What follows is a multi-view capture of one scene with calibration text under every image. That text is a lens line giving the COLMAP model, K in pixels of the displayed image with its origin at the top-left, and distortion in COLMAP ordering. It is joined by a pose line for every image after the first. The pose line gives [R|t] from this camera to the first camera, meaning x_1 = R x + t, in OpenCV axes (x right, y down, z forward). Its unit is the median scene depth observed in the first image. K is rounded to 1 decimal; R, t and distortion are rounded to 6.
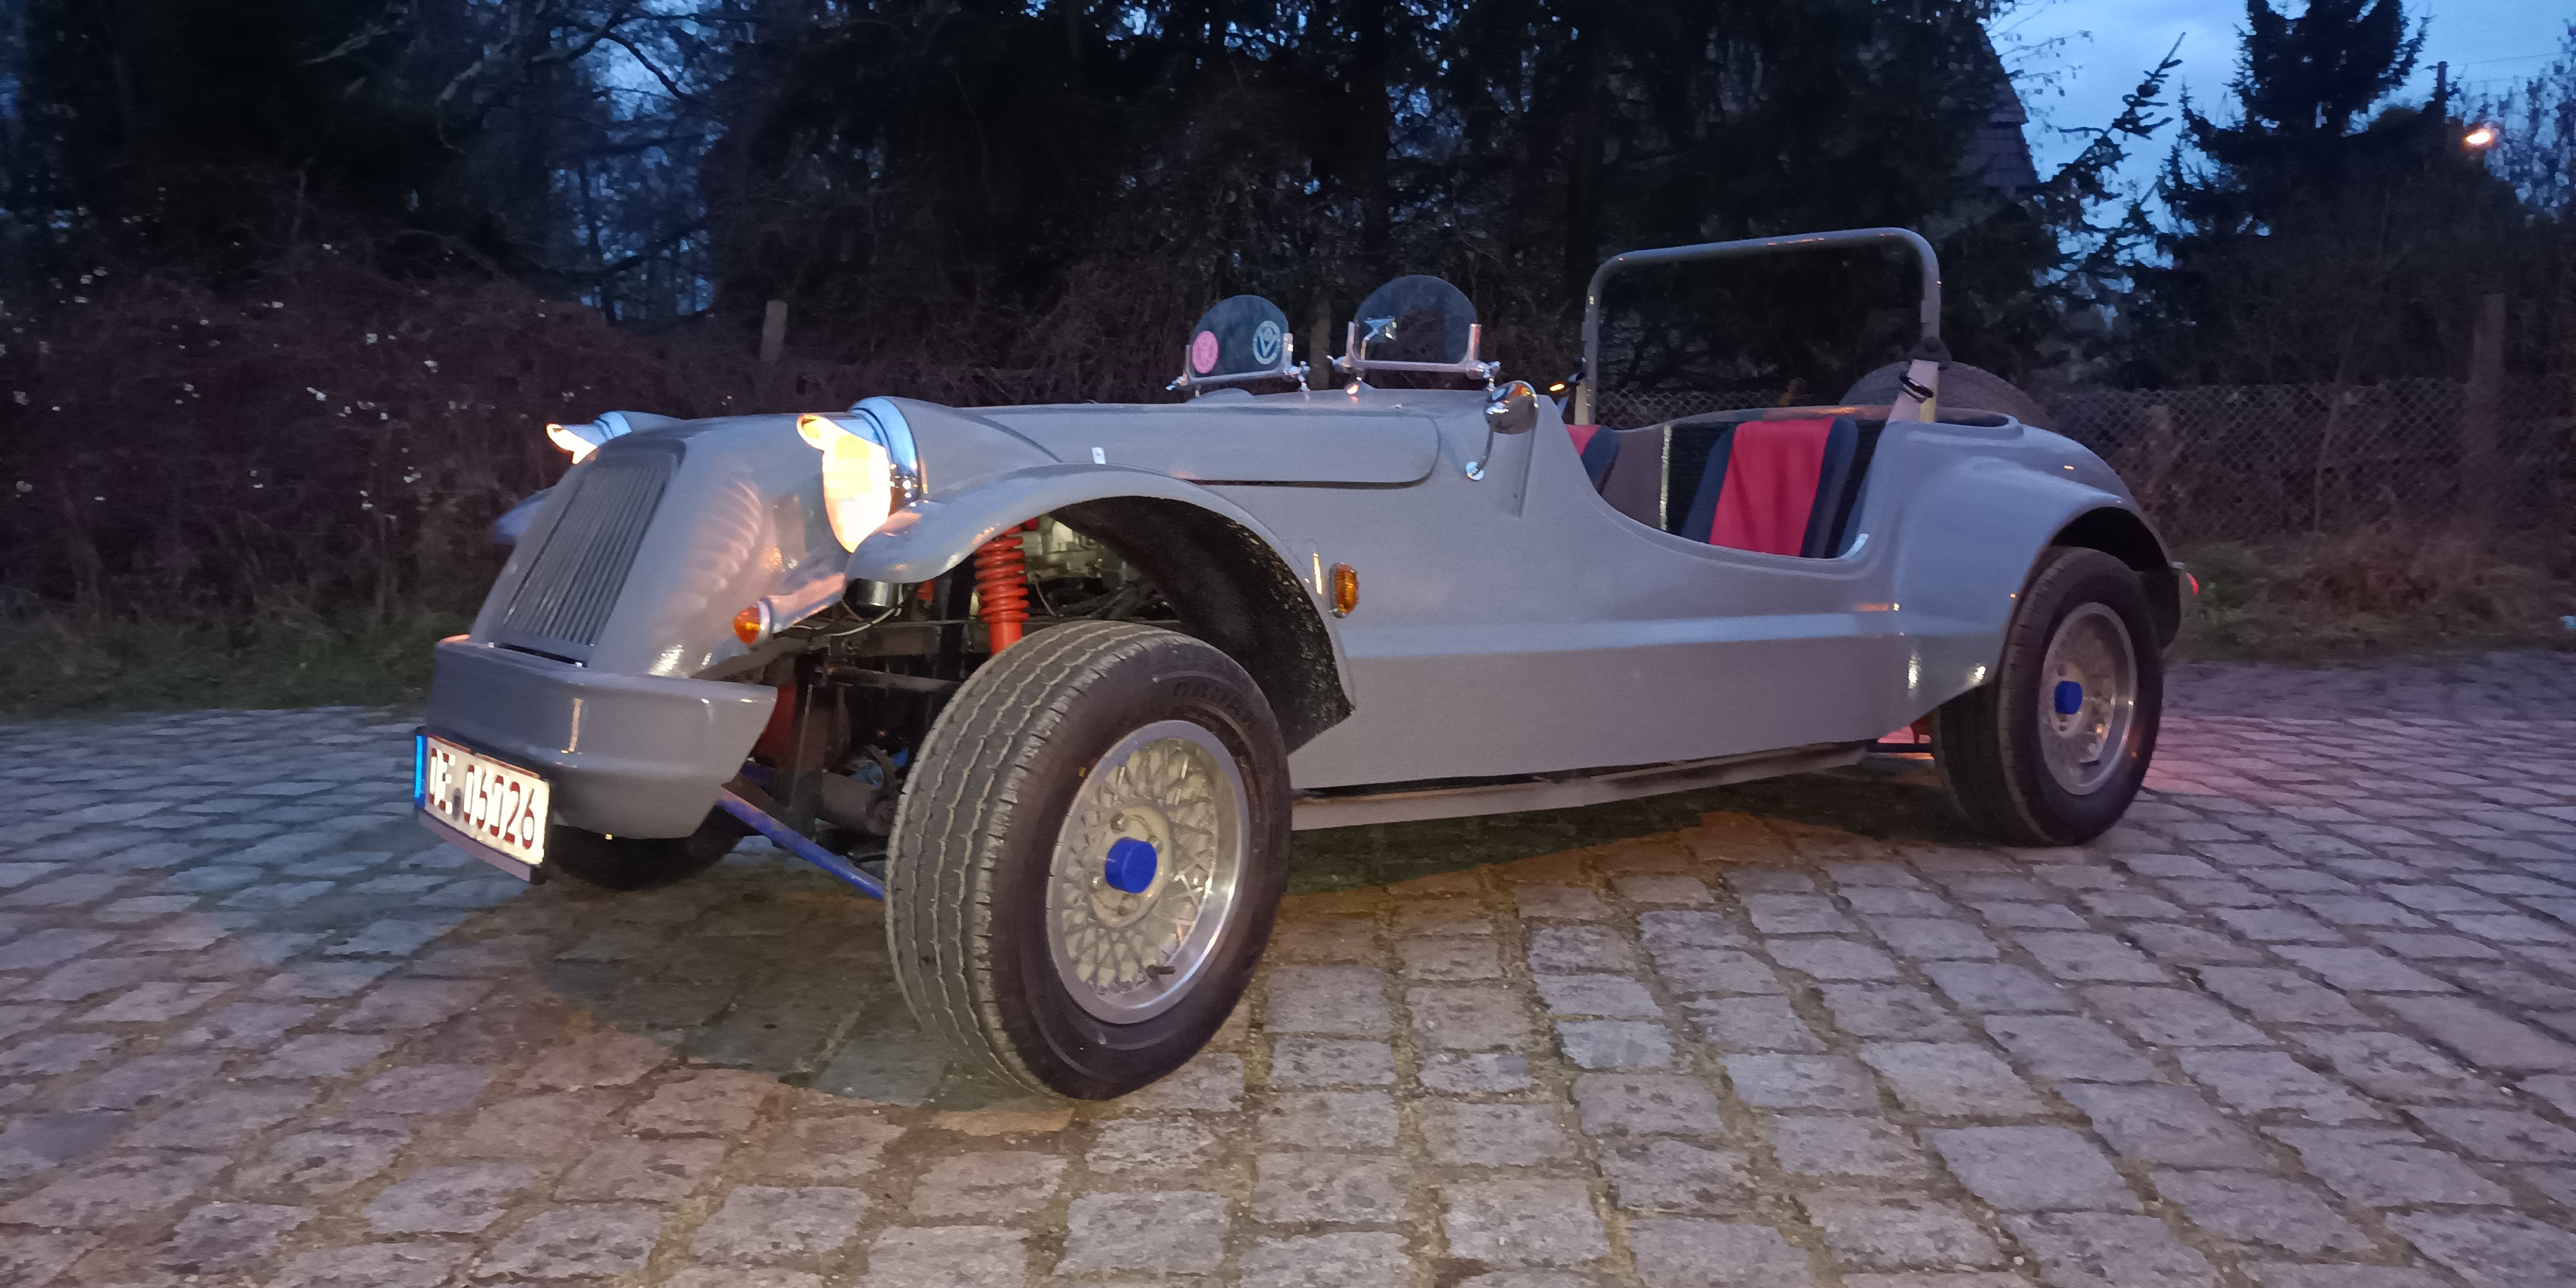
lens RADIAL K [[1914.9, 0, 1284.7], [0, 1914.9, 646.5], [0, 0, 1]] dist [0.044511, -0.048396]
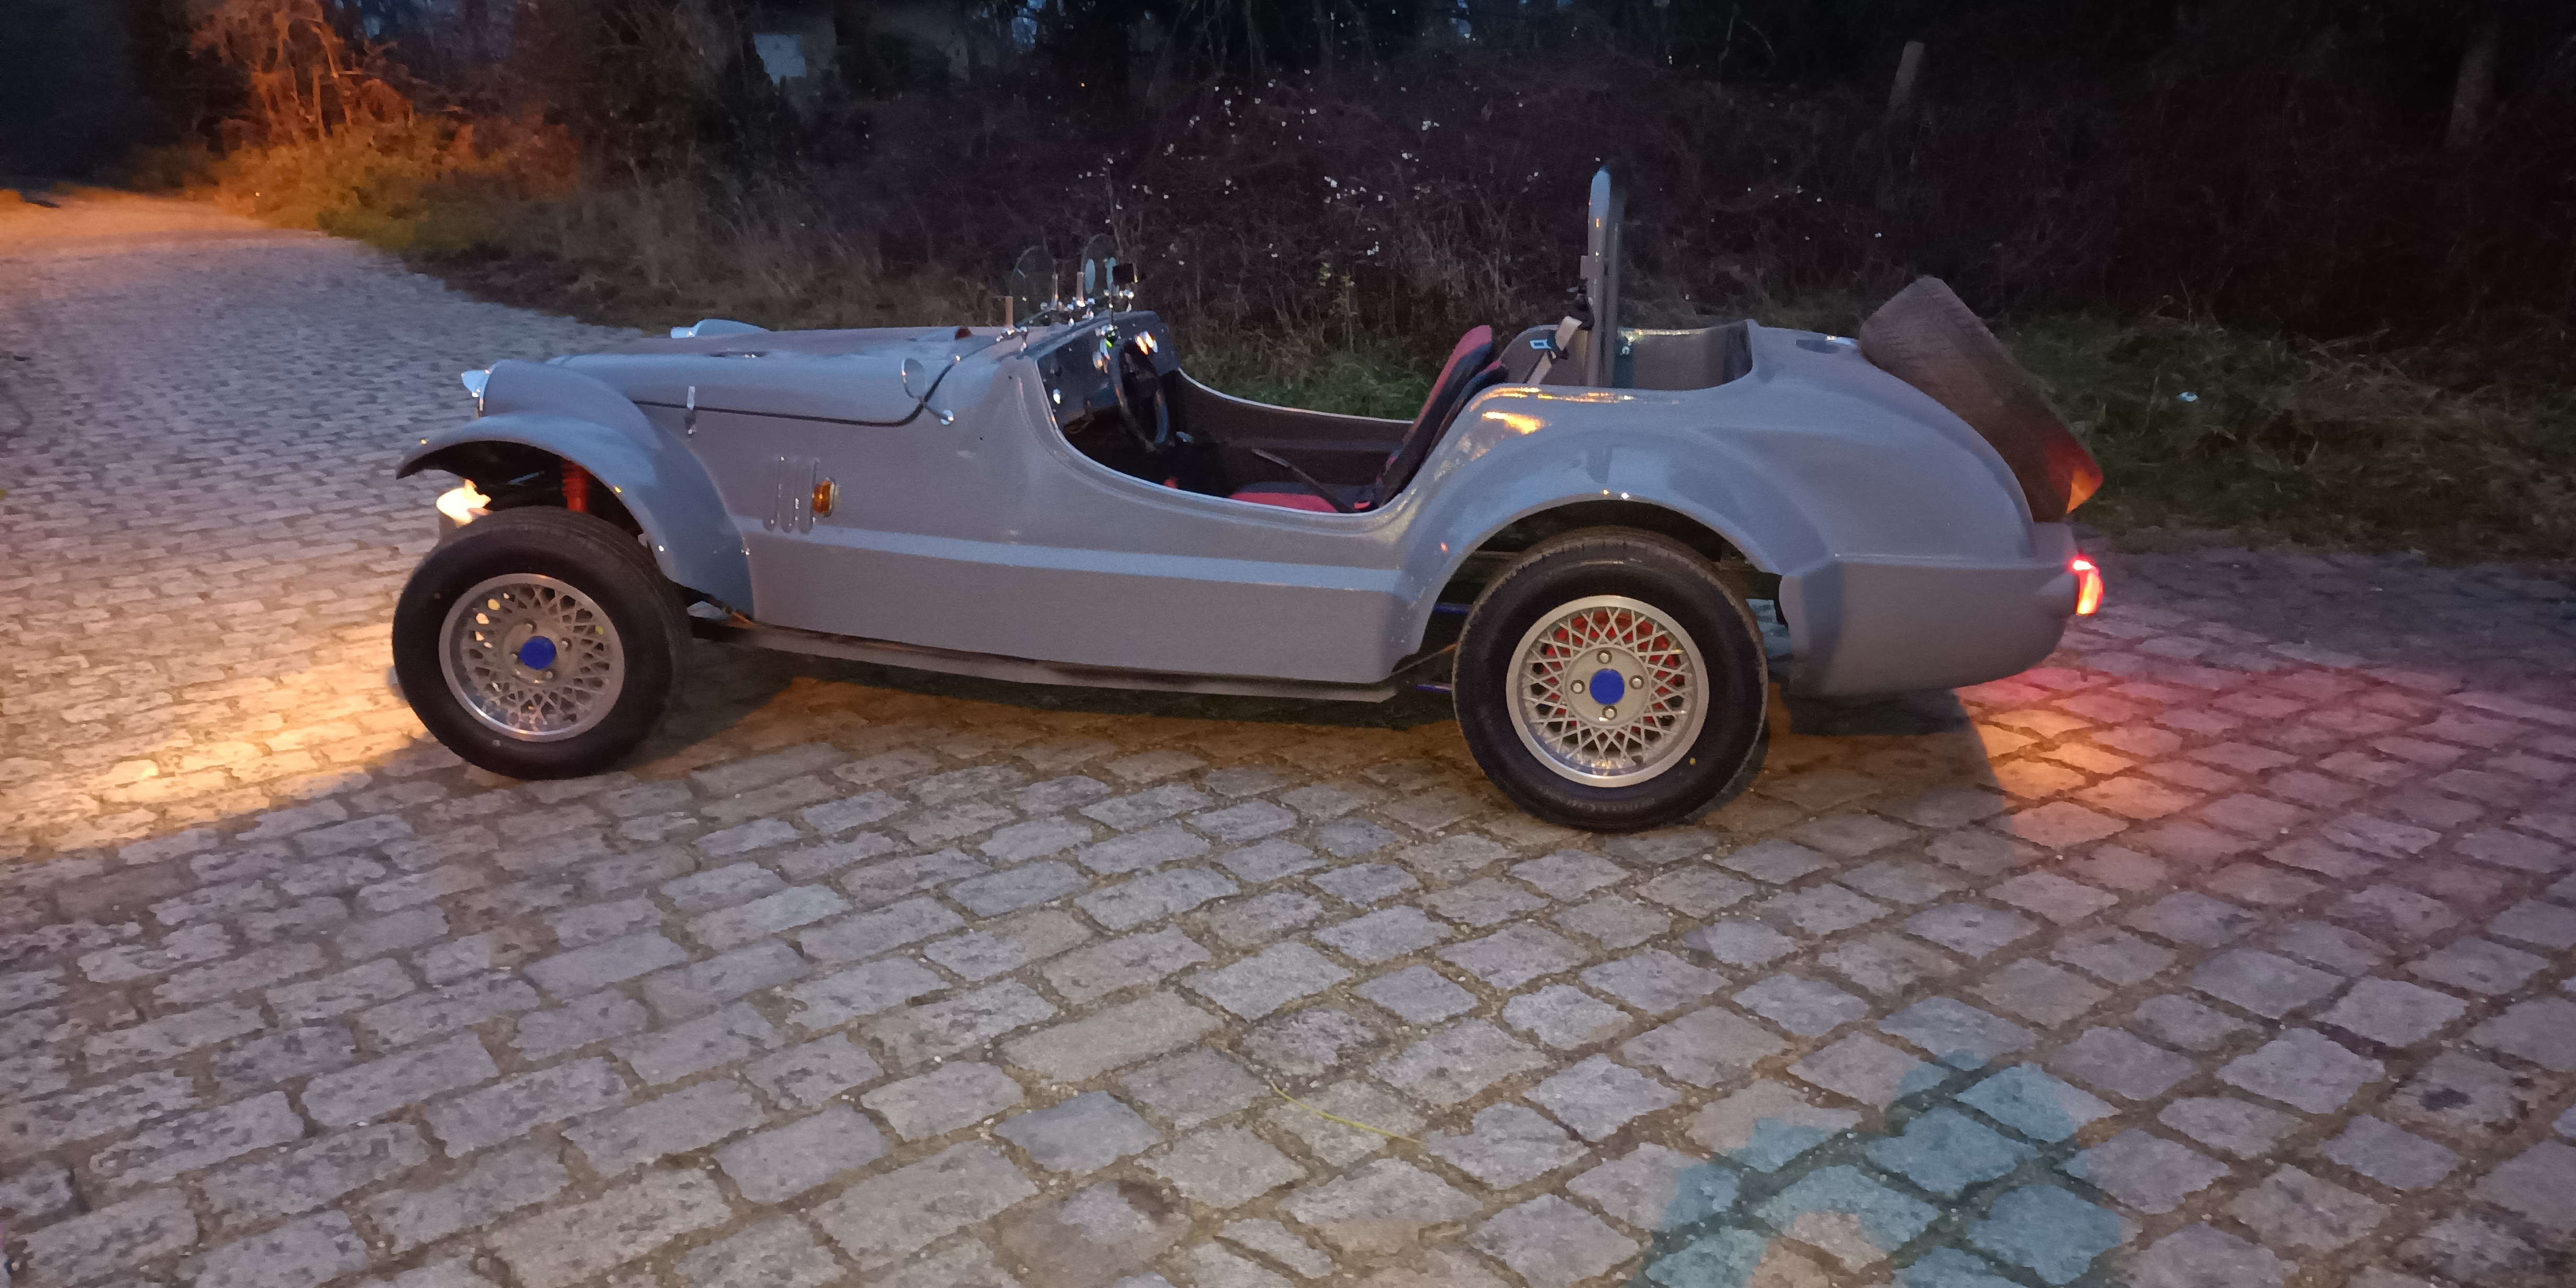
lens RADIAL K [[1914.9, 0, 1291.1], [0, 1914.9, 651.3], [0, 0, 1]] dist [0.044511, -0.048396]
pose [[0.631909, 0.201817, -0.748305, 1.539273], [-0.065509, 0.975955, 0.207894, -0.272409], [0.772269, -0.082350, 0.629936, 0.409312]]
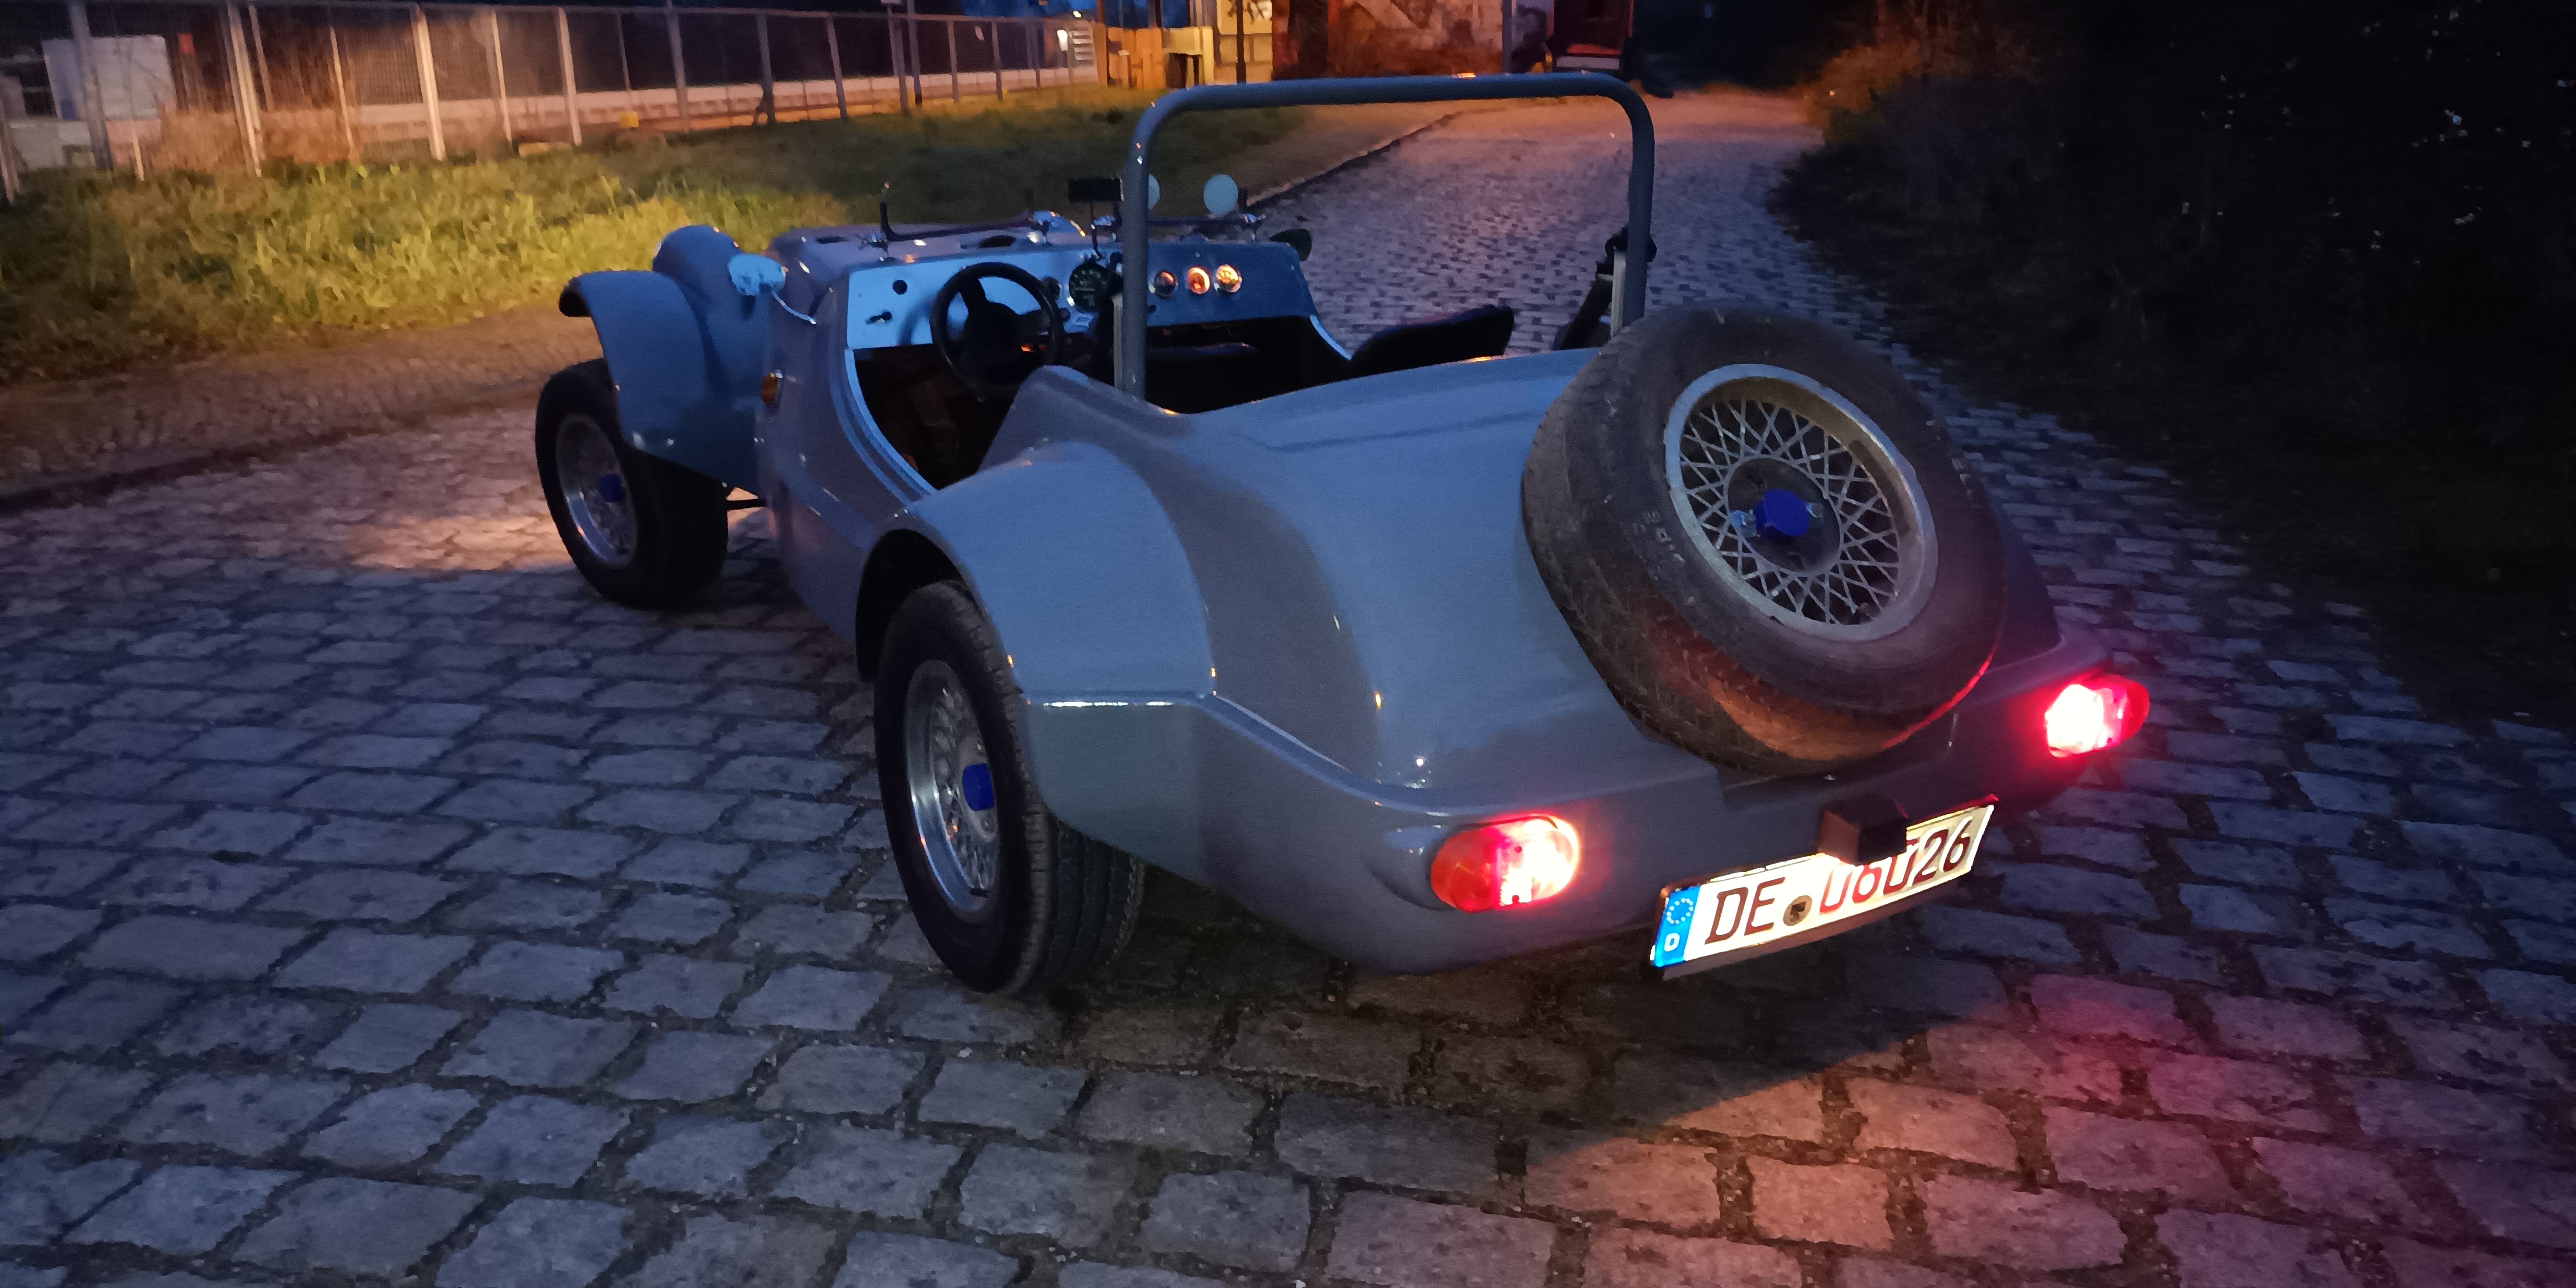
lens RADIAL K [[1914.9, 0, 1278.0], [0, 1914.9, 644.4], [0, 0, 1]] dist [0.044511, -0.048396]
pose [[-0.153200, 0.304950, -0.939965, 1.576051], [-0.104235, 0.940901, 0.322243, -0.404001], [0.982682, 0.147345, -0.112359, 1.782286]]
